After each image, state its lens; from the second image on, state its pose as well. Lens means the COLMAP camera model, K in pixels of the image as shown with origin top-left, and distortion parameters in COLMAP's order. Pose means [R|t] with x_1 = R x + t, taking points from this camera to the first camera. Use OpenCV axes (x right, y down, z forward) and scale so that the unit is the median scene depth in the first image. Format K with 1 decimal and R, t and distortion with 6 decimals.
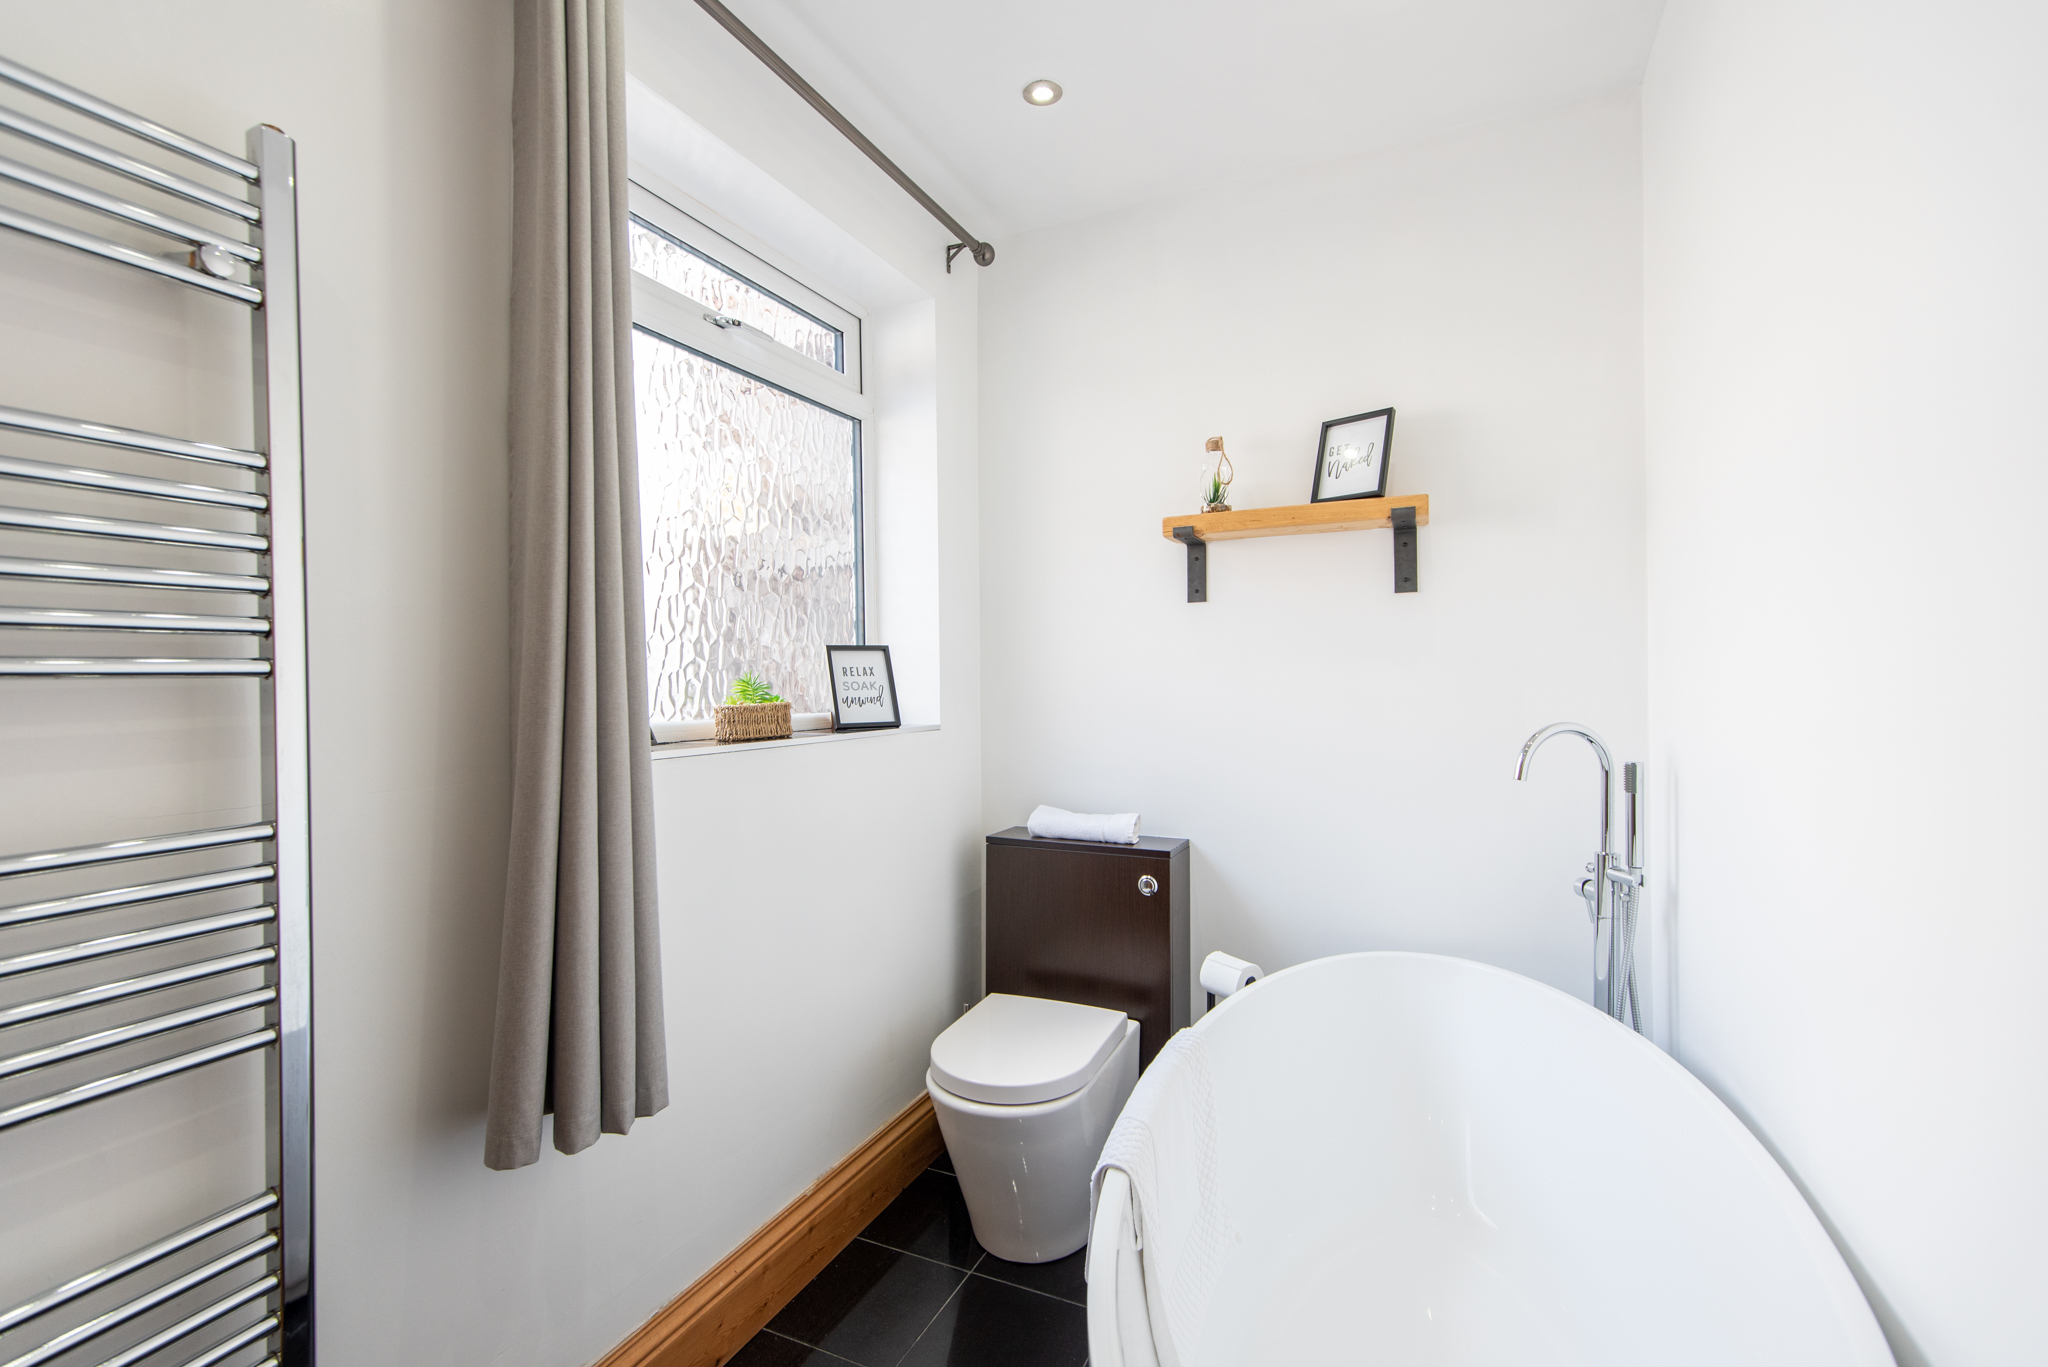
lens RADIAL K [[920.0, 0, 1015.2], [0, 920.0, 678.3], [0, 0, 1]] dist [0.029403, -0.012970]
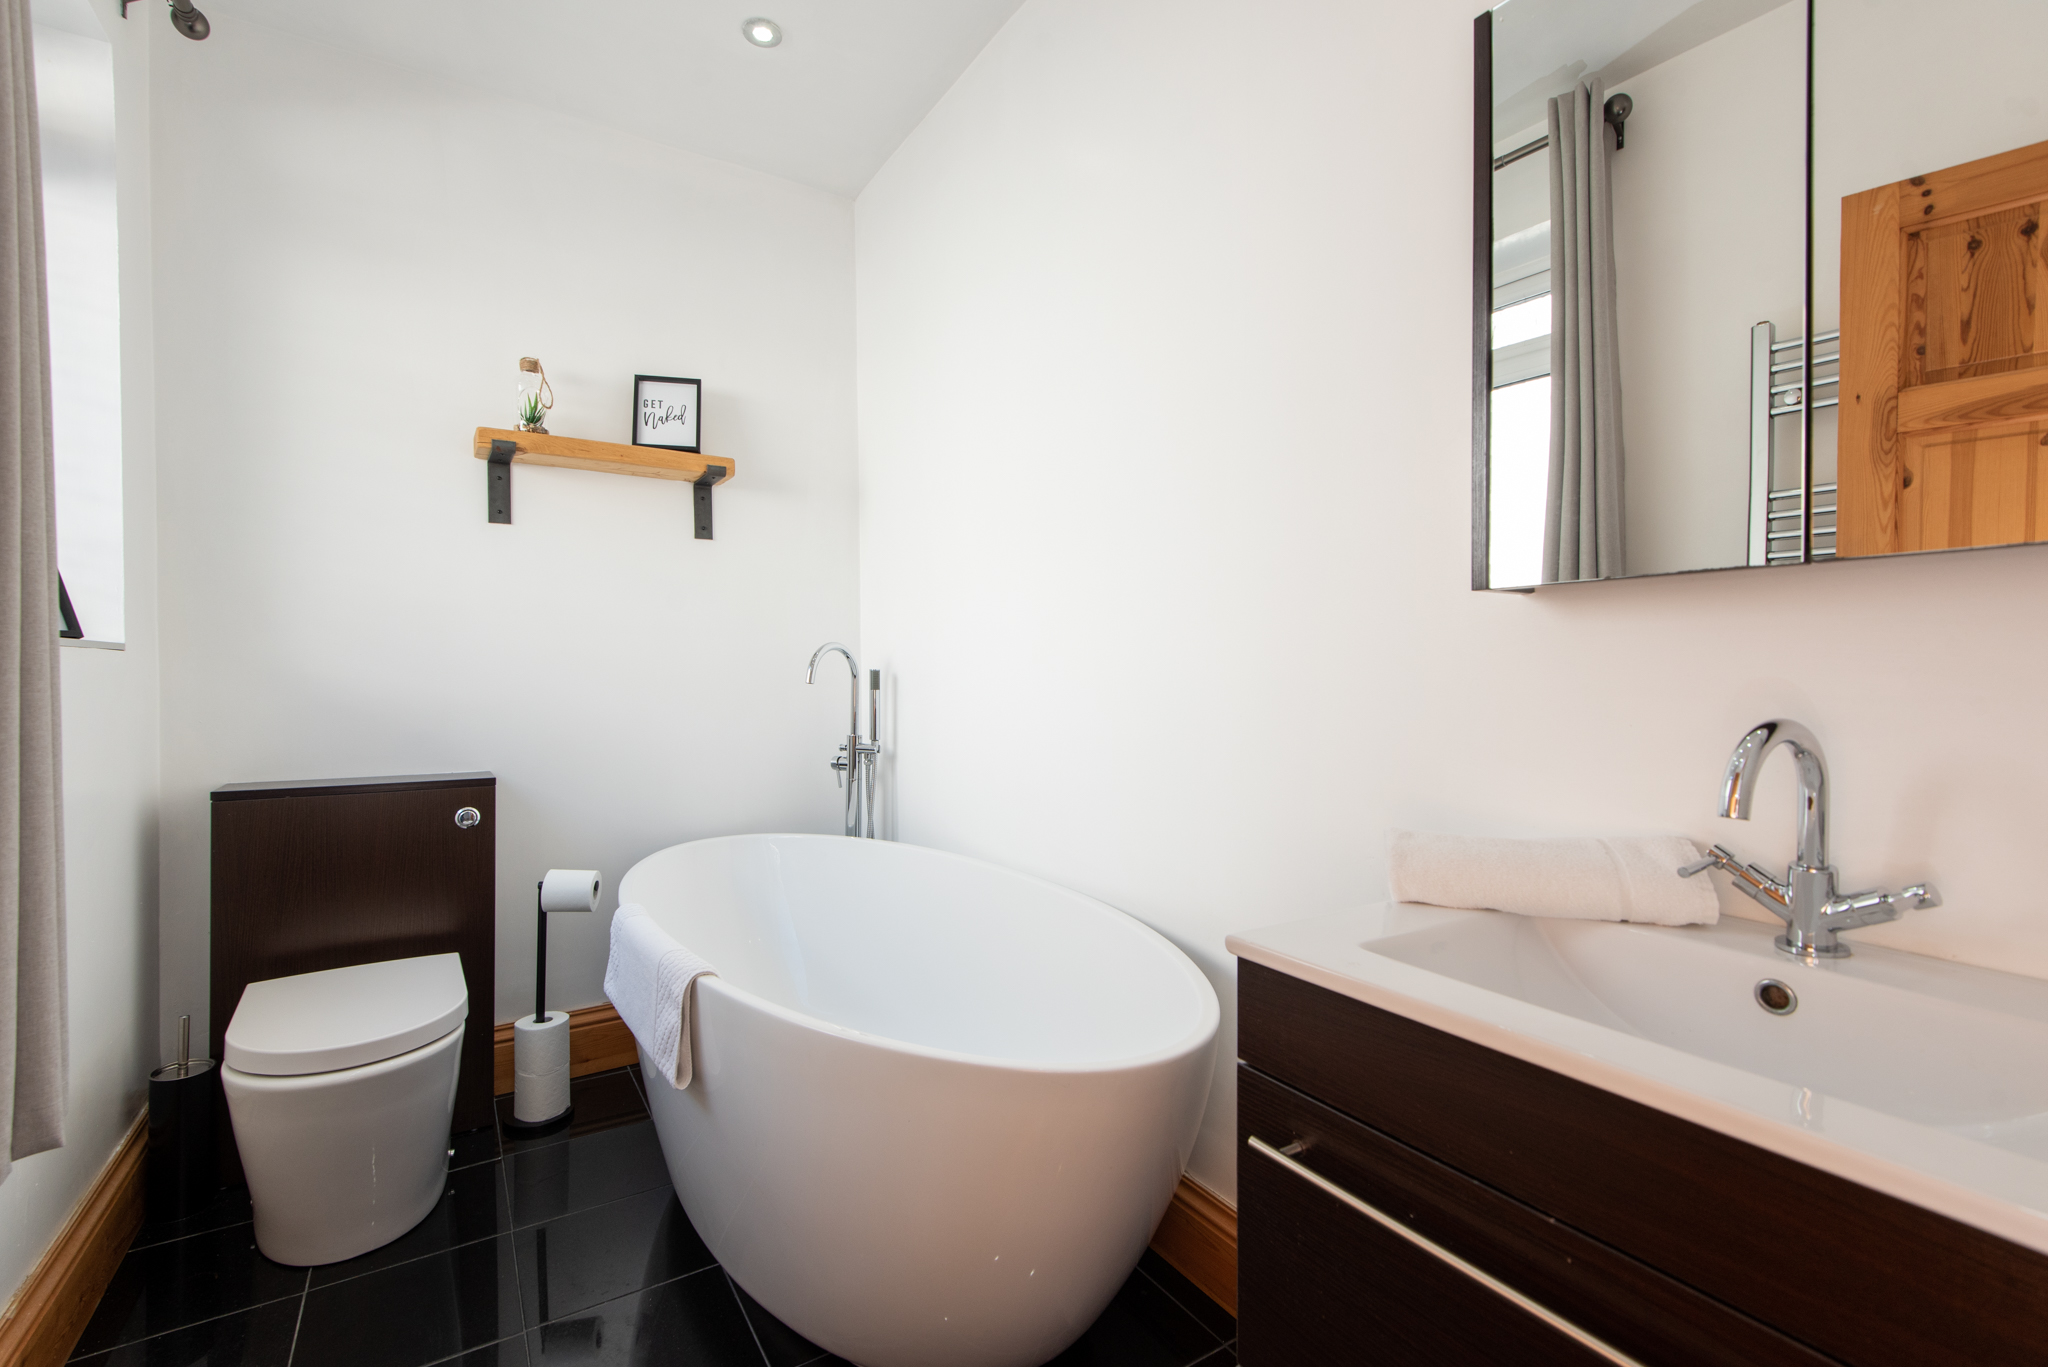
lens RADIAL K [[920.0, 0, 1019.1], [0, 920.0, 686.0], [0, 0, 1]] dist [0.029403, -0.012970]
pose [[0.535609, -0.003256, 0.844460, -0.350494], [0.002775, 0.999994, 0.002095, 0.091478], [-0.844462, 0.001221, 0.535615, 0.025982]]
